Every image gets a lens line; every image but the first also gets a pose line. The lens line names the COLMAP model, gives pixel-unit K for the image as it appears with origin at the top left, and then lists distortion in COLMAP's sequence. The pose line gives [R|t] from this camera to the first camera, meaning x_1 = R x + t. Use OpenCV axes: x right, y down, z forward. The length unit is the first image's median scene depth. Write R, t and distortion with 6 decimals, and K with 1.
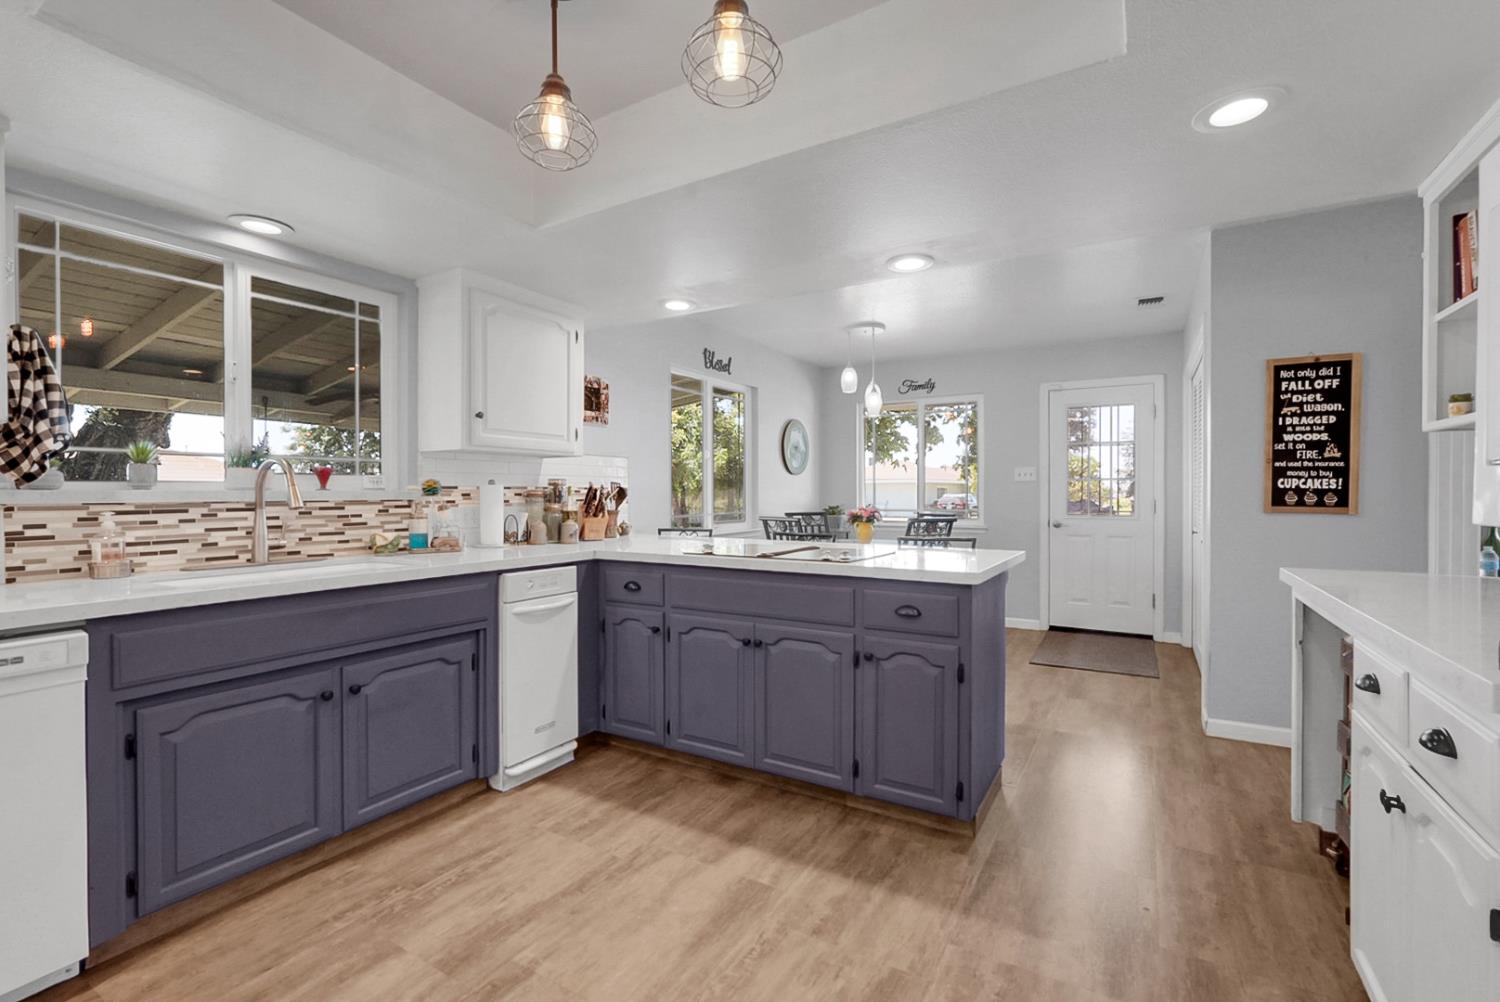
lens RADIAL K [[664.7, 0, 746.0], [0, 664.7, 498.1], [0, 0, 1]] dist [-0.004886, 0.000824]
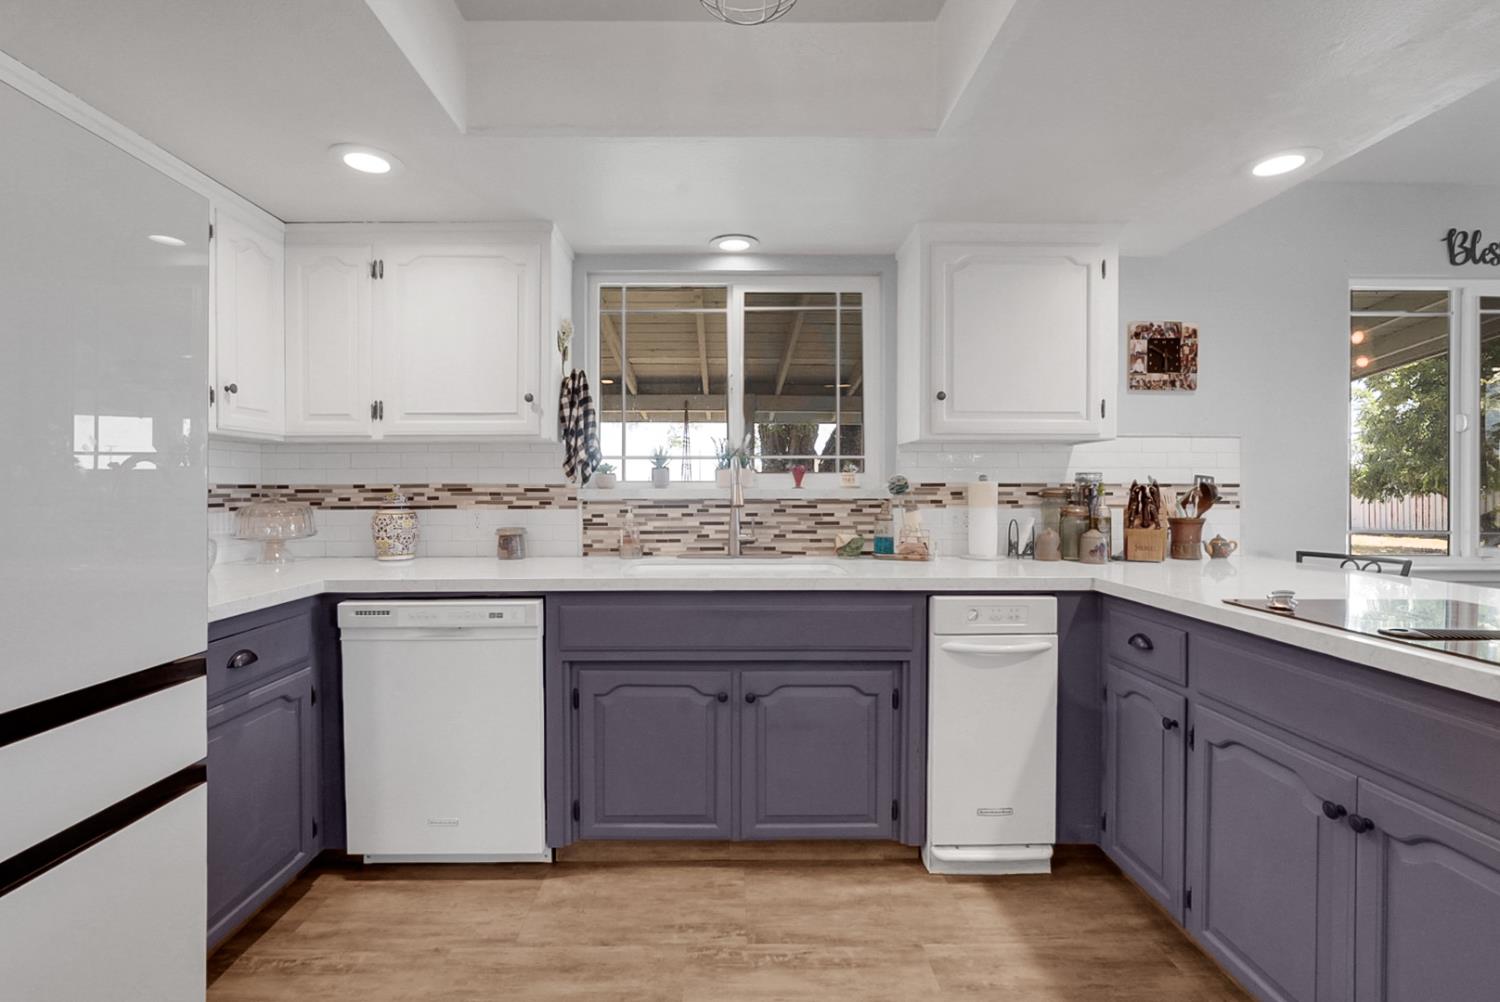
lens RADIAL K [[665.3, 0, 730.5], [0, 665.3, 492.7], [0, 0, 1]] dist [-0.019852, 0.009157]
pose [[0.526170, 0.006472, -0.850355, 0.173142], [-0.007747, 0.999966, 0.002817, -0.007725], [0.850344, 0.005105, 0.526202, 0.391038]]
